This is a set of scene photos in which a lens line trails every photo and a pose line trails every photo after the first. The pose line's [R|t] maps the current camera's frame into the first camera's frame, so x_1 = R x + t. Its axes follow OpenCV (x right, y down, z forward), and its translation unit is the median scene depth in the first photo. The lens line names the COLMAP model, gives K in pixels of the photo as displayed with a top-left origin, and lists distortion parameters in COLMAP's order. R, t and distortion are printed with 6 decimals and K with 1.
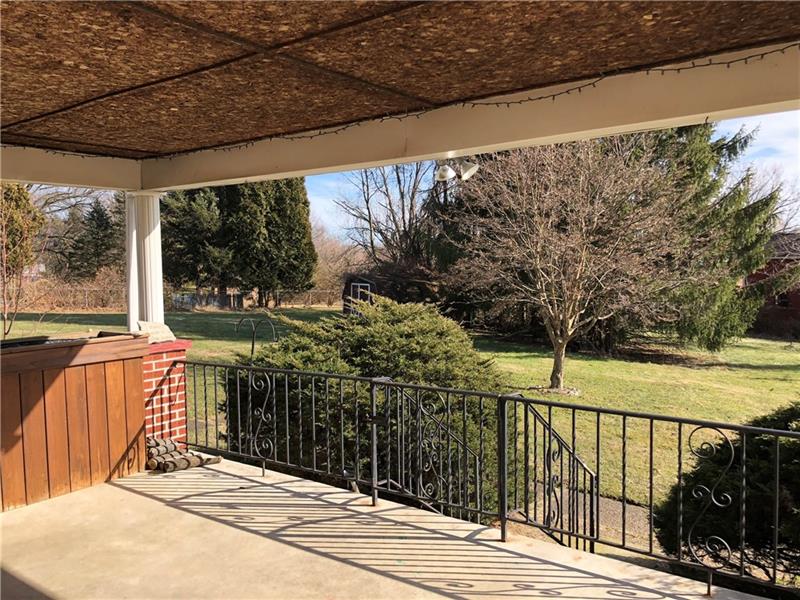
lens RADIAL K [[648.3, 0, 400.6], [0, 648.3, 302.9], [0, 0, 1]] dist [0.007831, 0.008116]
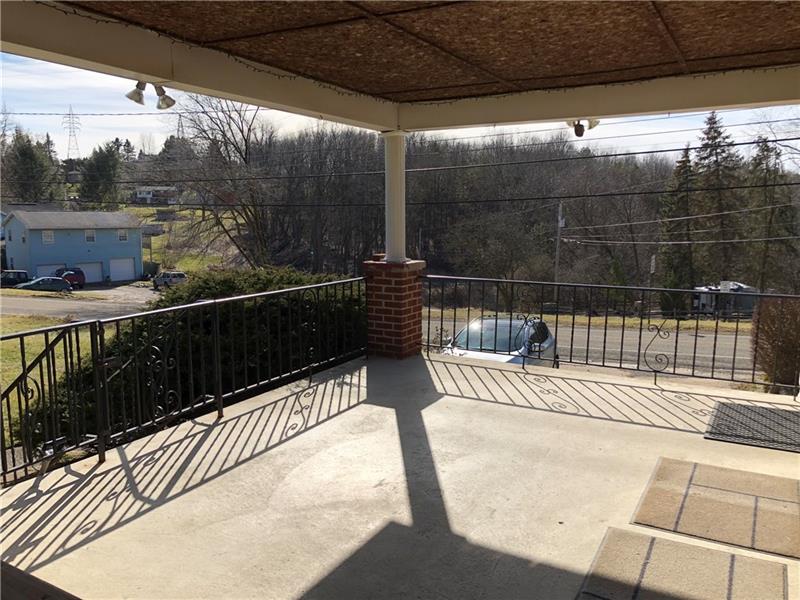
lens RADIAL K [[648.3, 0, 400.4], [0, 648.3, 301.0], [0, 0, 1]] dist [0.007831, 0.008116]
pose [[-0.117528, -0.141122, 0.982991, -1.057500], [0.044901, 0.988084, 0.147221, -0.026623], [-0.992054, 0.061440, -0.109791, 0.748889]]
